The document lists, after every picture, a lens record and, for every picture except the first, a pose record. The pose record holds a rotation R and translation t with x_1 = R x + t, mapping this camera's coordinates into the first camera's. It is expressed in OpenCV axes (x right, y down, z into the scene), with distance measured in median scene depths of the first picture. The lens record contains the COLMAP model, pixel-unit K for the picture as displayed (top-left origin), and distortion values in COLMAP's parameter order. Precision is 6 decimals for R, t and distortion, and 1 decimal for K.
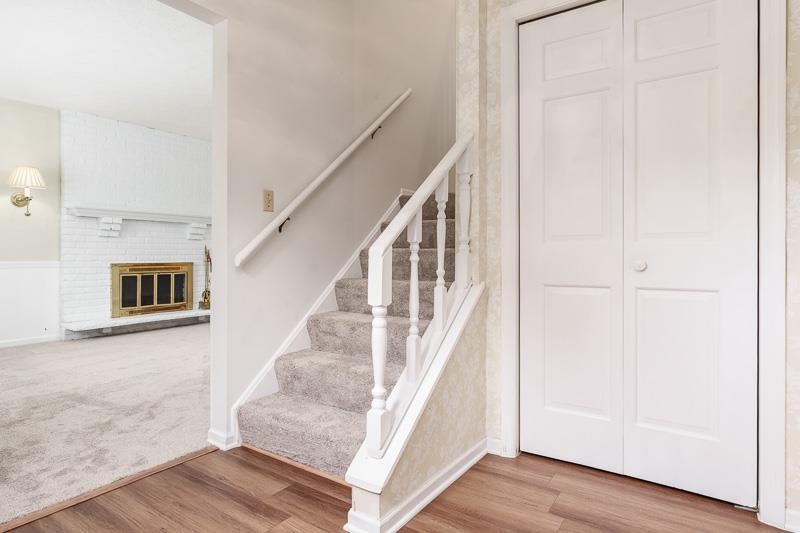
lens RADIAL K [[445.1, 0, 401.0], [0, 445.1, 253.4], [0, 0, 1]] dist [-0.000911, 0.000504]
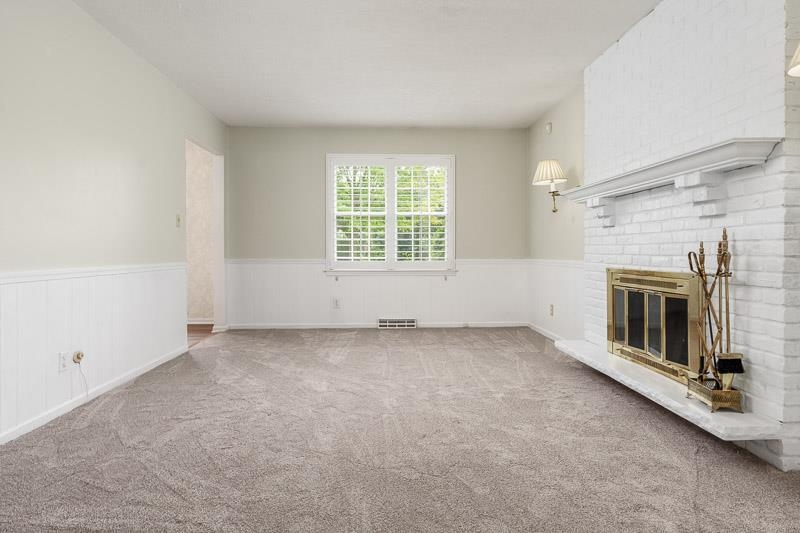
lens RADIAL K [[439.4, 0, 397.6], [0, 439.4, 255.9], [0, 0, 1]] dist [0.000025, -0.000203]
pose [[-0.804855, -0.001748, -0.593468, -0.021041], [-0.006450, 0.999962, 0.005803, 0.004104], [0.593436, 0.008498, -0.804836, 1.318904]]
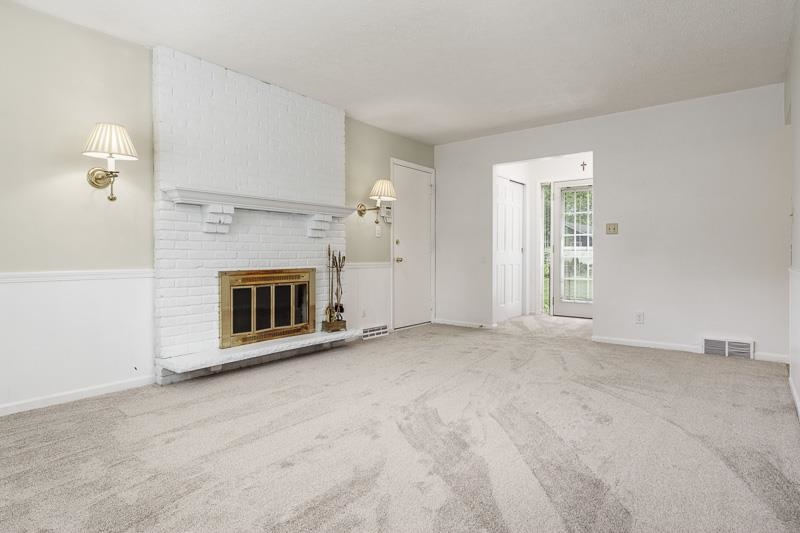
lens RADIAL K [[439.4, 0, 397.6], [0, 439.4, 255.9], [0, 0, 1]] dist [0.000025, -0.000203]
pose [[0.997109, -0.009659, -0.075366, -0.314986], [0.009755, 0.999952, 0.000906, 0.000631], [0.075353, -0.001638, 0.997156, 0.326914]]
